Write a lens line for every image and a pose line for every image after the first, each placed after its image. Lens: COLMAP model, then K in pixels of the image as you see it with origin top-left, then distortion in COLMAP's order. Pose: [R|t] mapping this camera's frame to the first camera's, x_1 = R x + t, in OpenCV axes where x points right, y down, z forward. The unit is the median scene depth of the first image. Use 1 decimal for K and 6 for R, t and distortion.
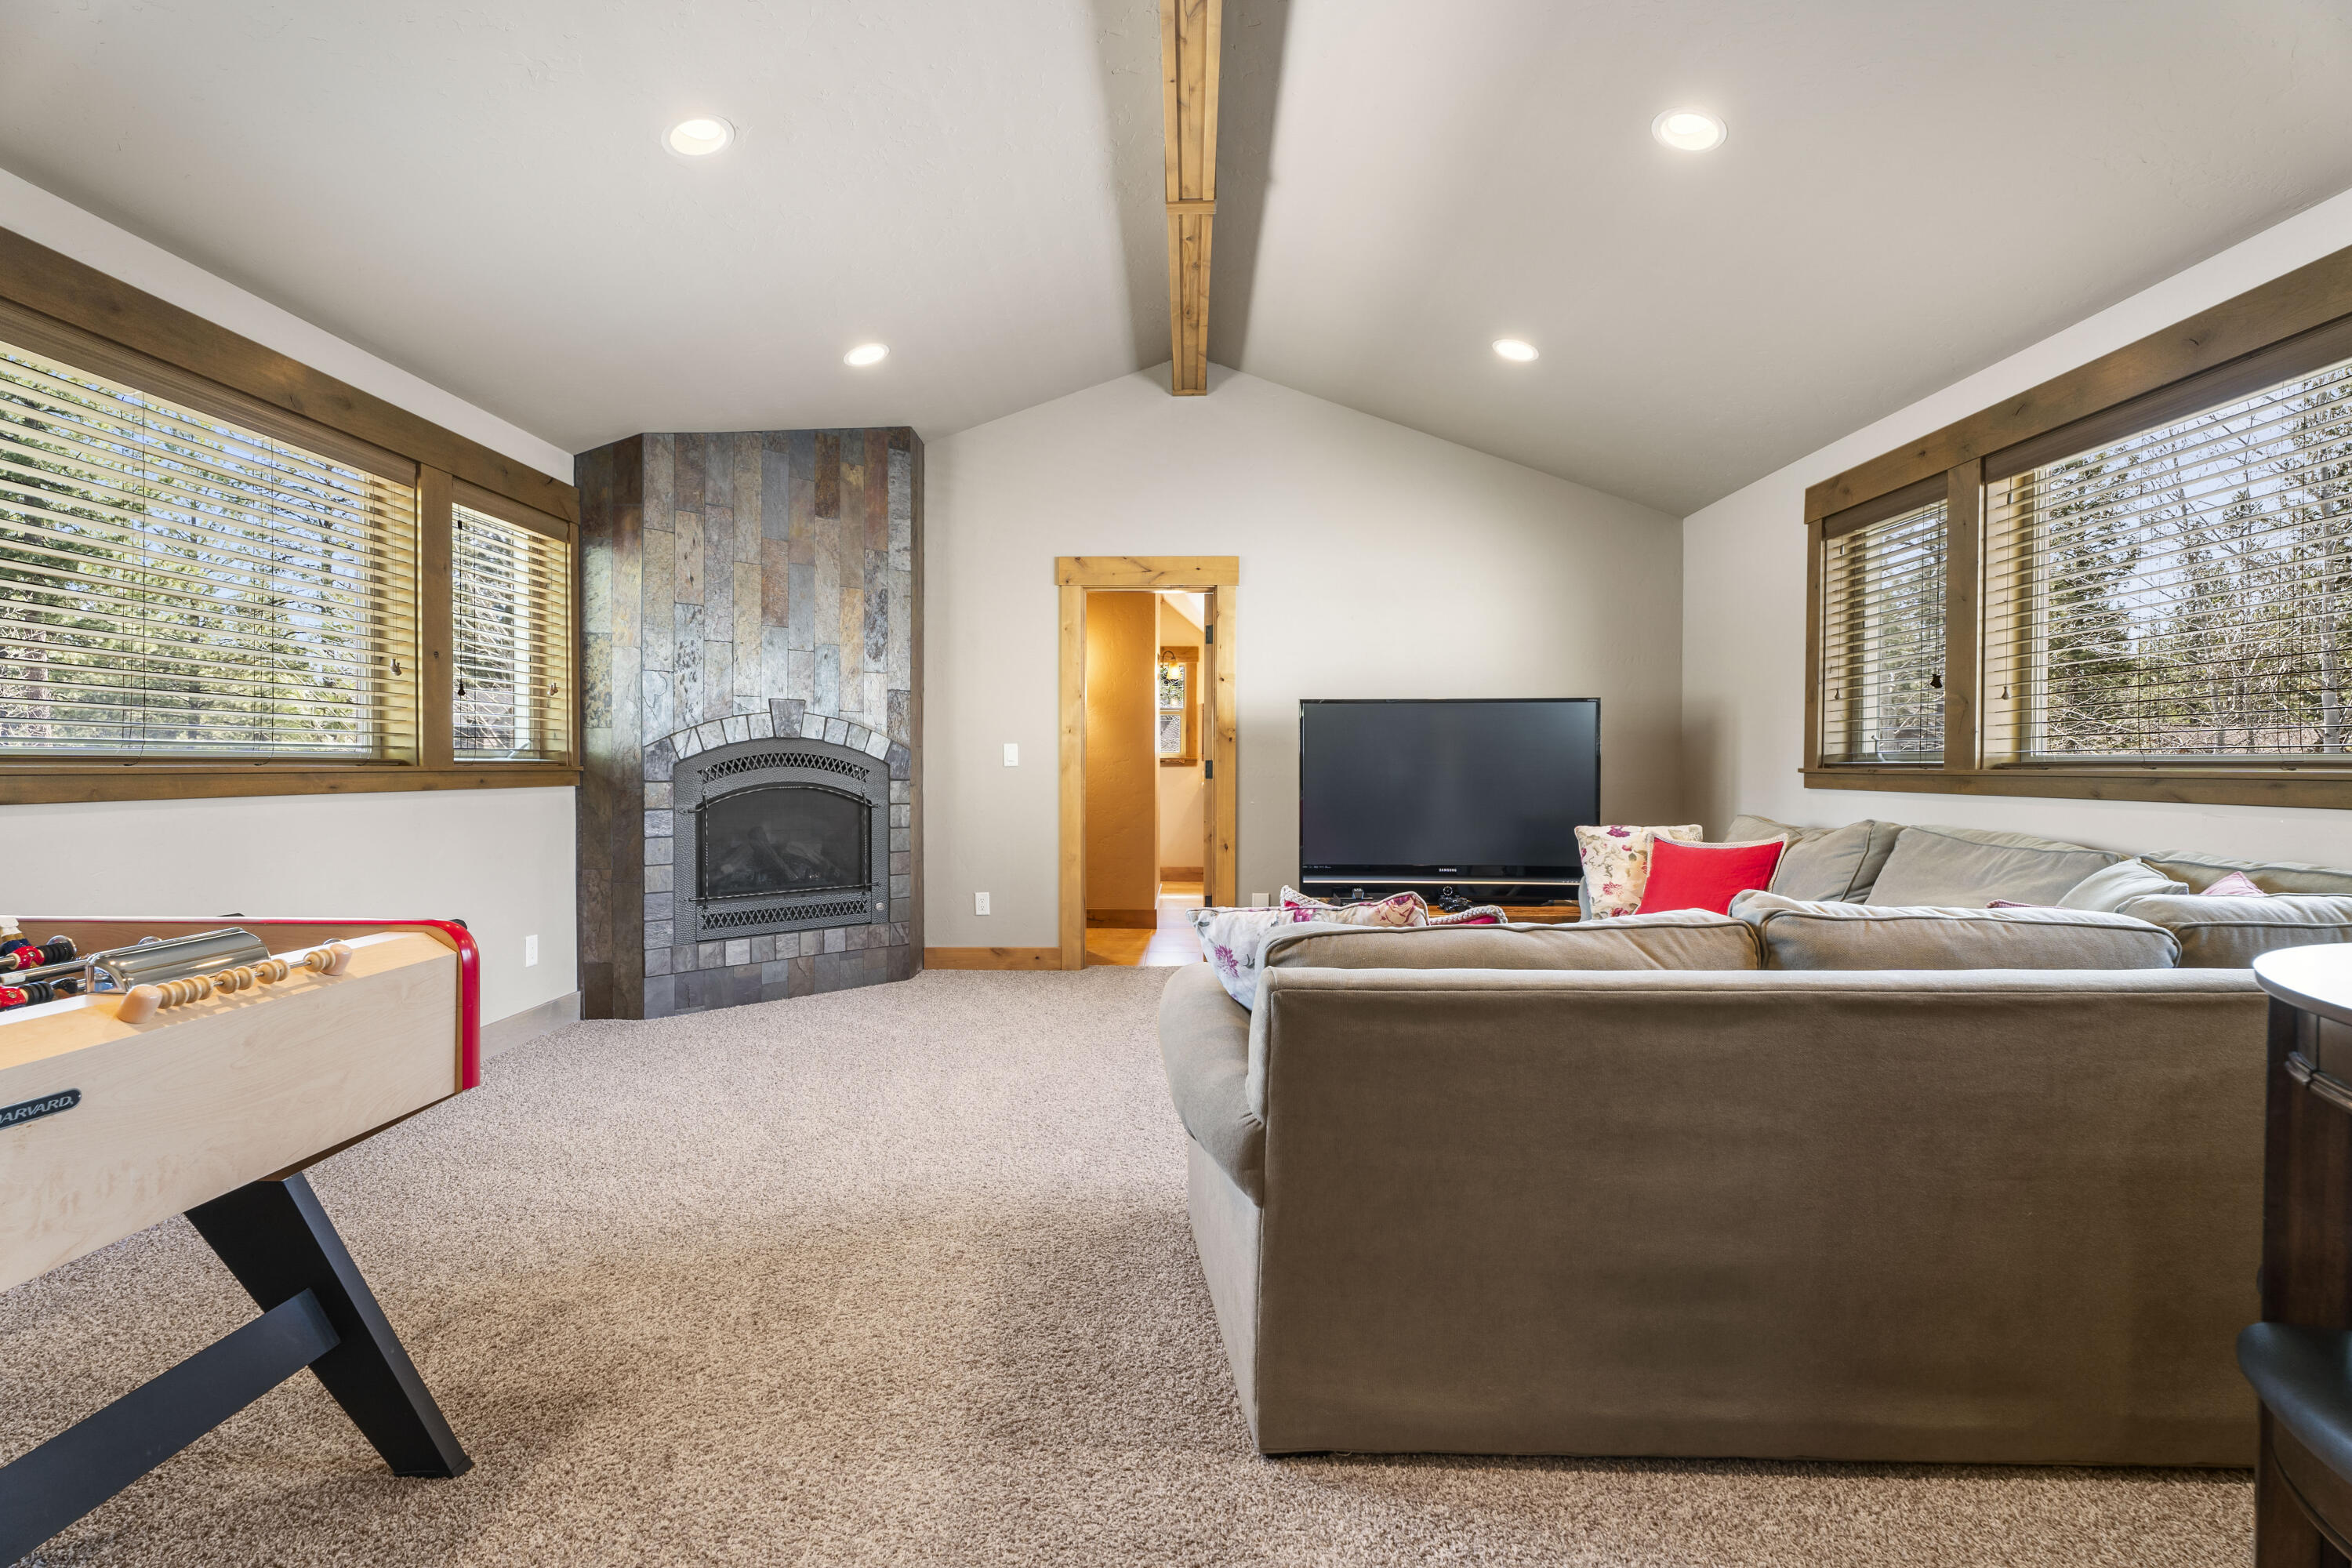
lens RADIAL K [[1073.7, 0, 1173.3], [0, 1073.7, 779.1], [0, 0, 1]] dist [0.002489, -0.000526]
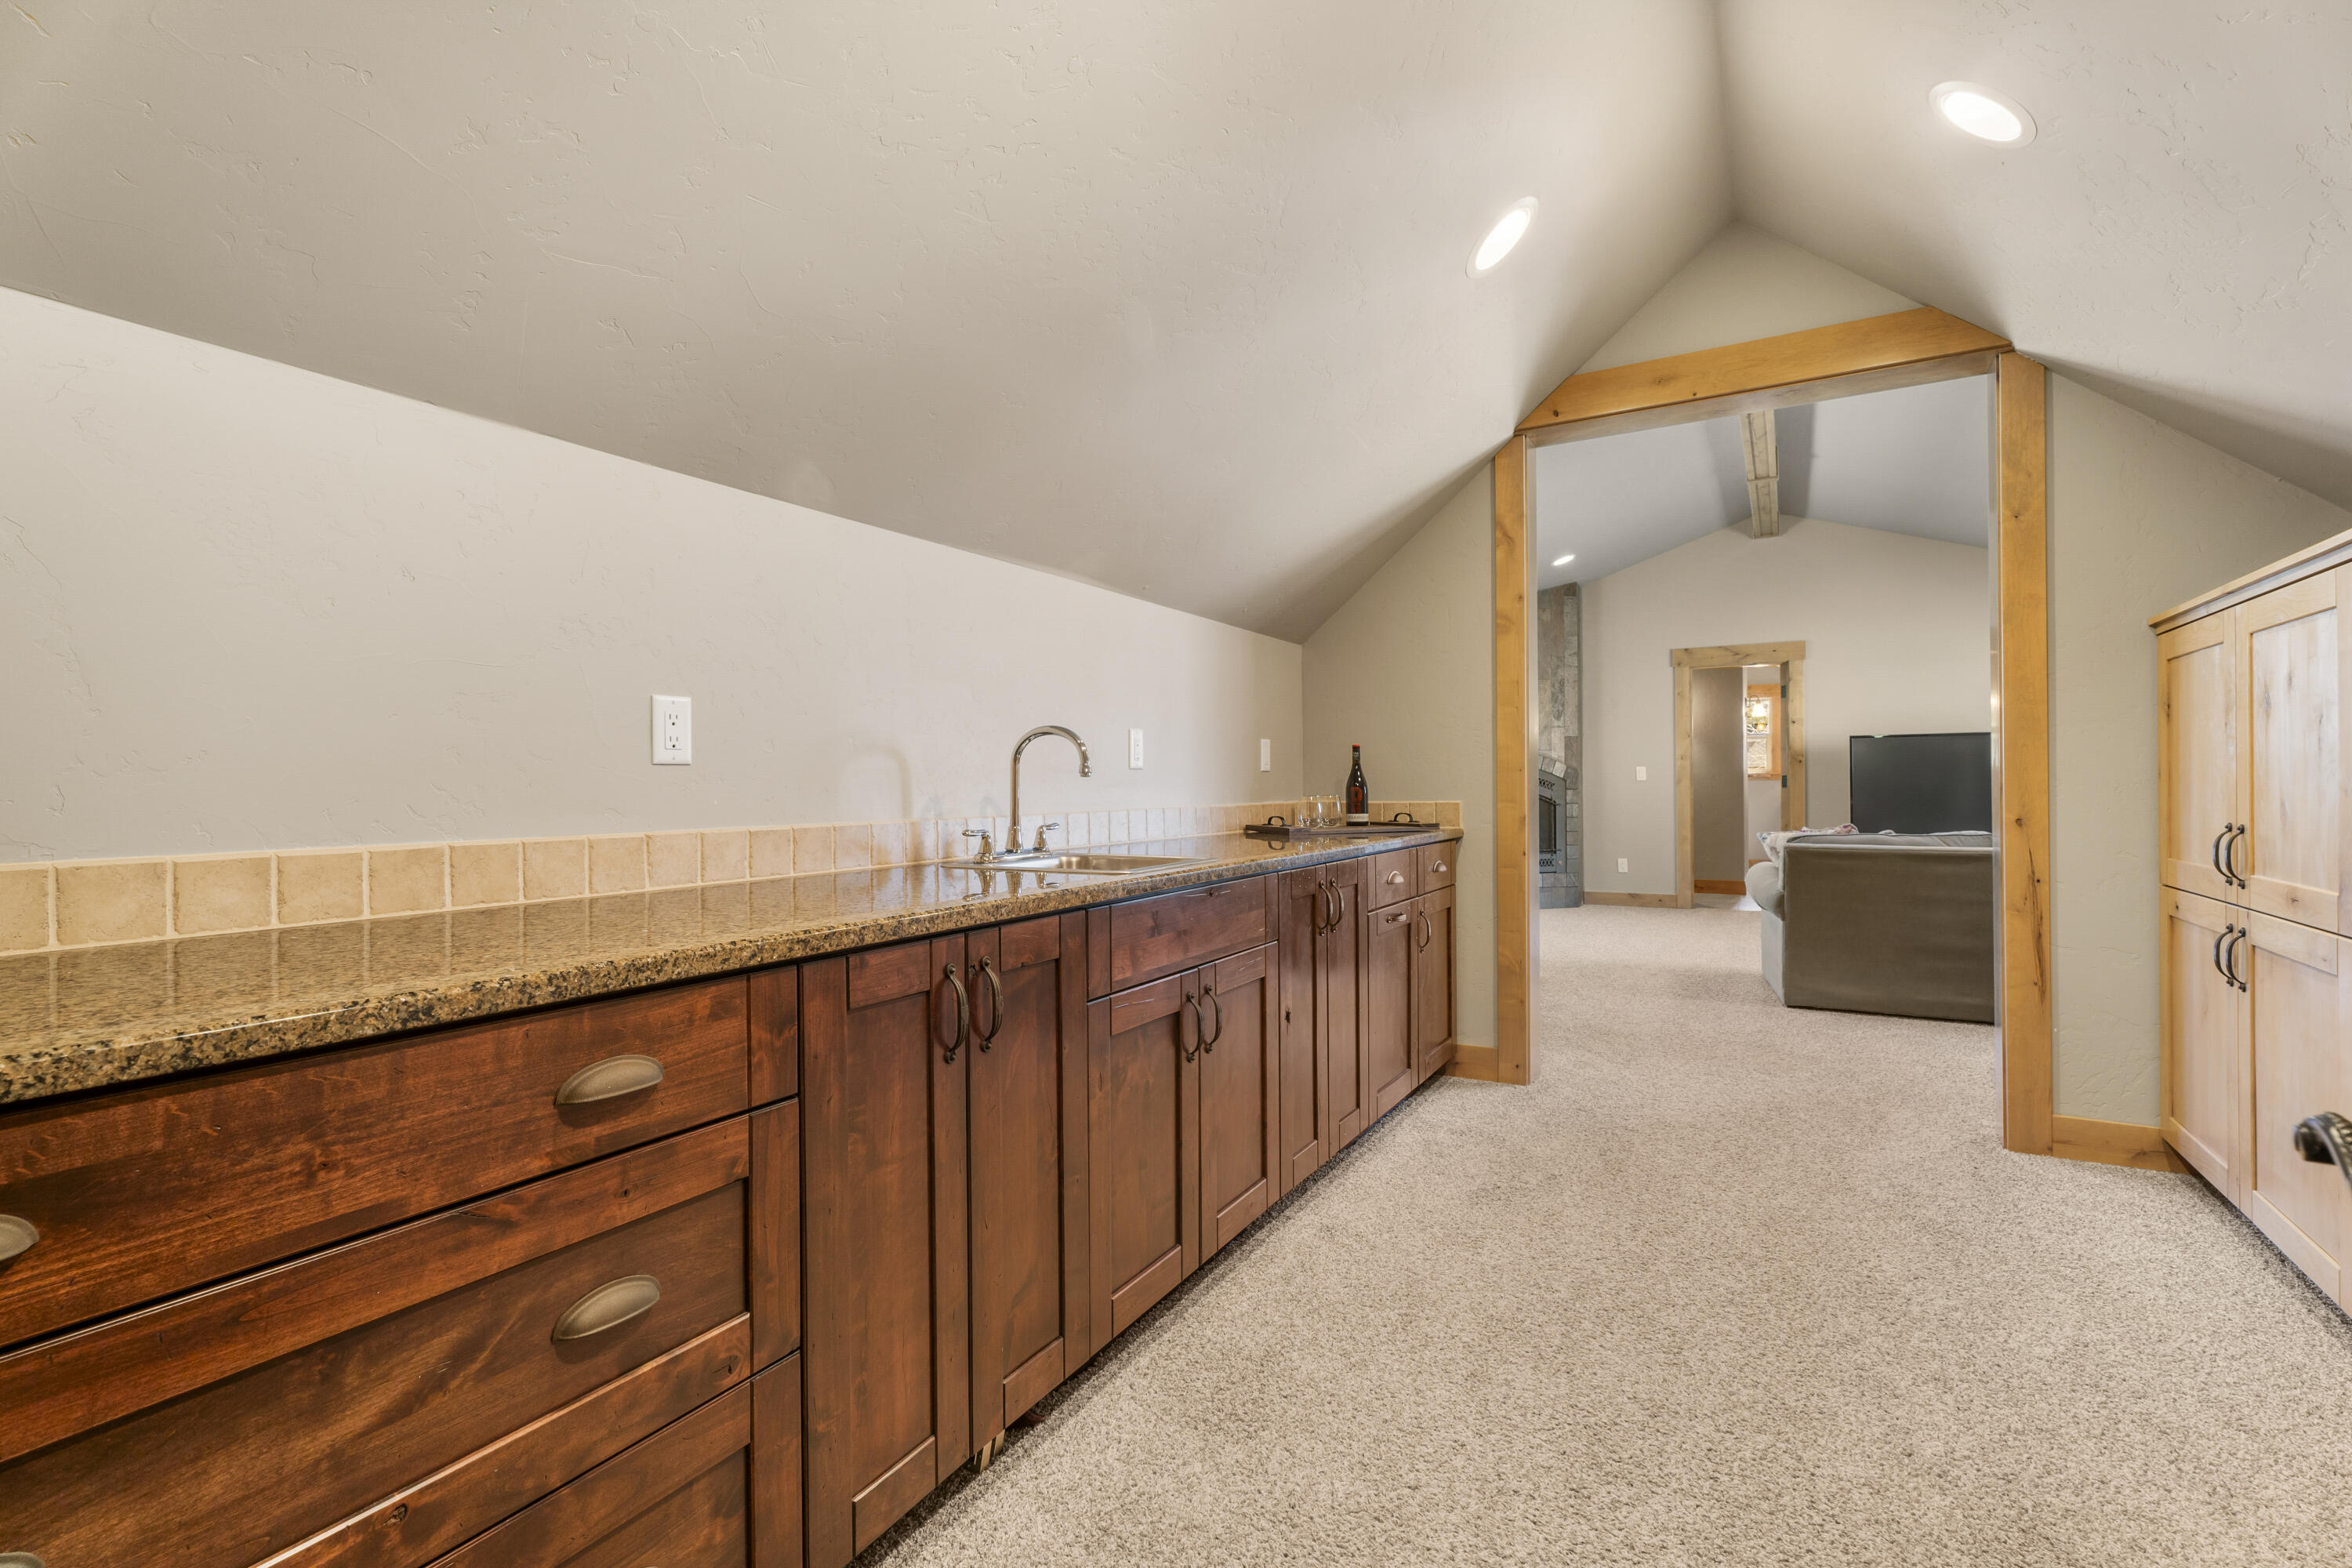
lens RADIAL K [[1073.7, 0, 1151.8], [0, 1073.7, 782.5], [0, 0, 1]] dist [0.002489, -0.000526]
pose [[0.866794, -0.010052, -0.498566, 0.015777], [0.003254, 0.999890, -0.014502, 0.012104], [0.498657, 0.010948, 0.866731, -0.776034]]
